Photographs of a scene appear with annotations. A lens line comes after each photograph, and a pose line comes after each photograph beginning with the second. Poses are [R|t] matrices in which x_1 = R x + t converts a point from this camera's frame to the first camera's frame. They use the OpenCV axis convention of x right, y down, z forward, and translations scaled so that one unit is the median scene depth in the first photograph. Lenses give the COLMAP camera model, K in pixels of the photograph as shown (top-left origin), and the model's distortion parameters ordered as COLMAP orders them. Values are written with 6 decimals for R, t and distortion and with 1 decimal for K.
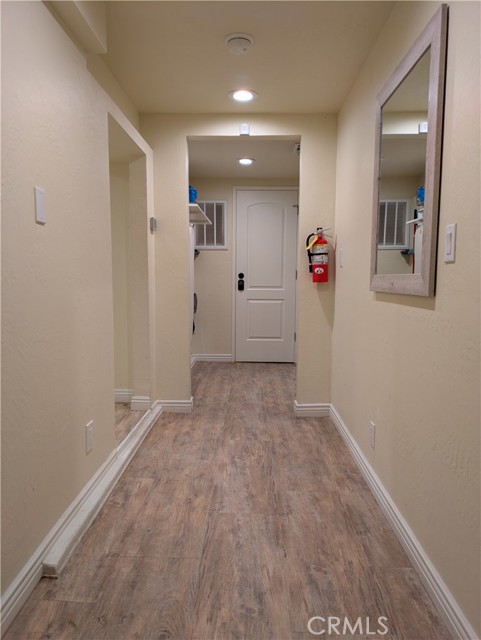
lens RADIAL K [[466.0, 0, 240.5], [0, 466.0, 320.0], [0, 0, 1]] dist [0.000957, 0.000081]
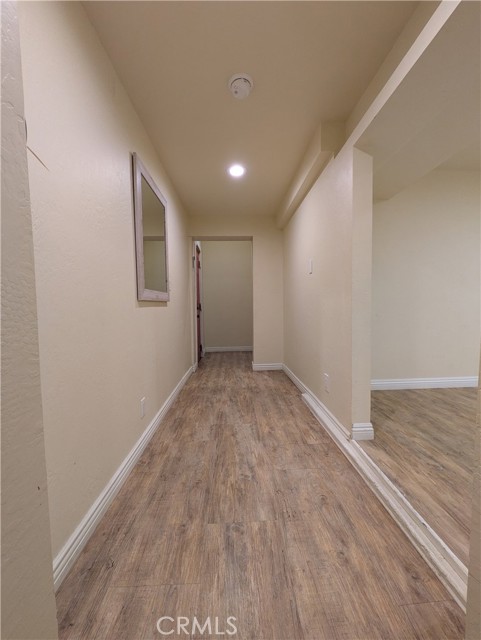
lens RADIAL K [[252.3, 0, 240.5], [0, 252.3, 320.0], [0, 0, 1]] dist [-0.002046, -0.000059]
pose [[-0.998529, 0.013392, -0.052531, 0.036211], [0.005396, 0.988748, 0.149496, -0.104793], [0.053942, 0.148993, -0.987366, 1.602951]]
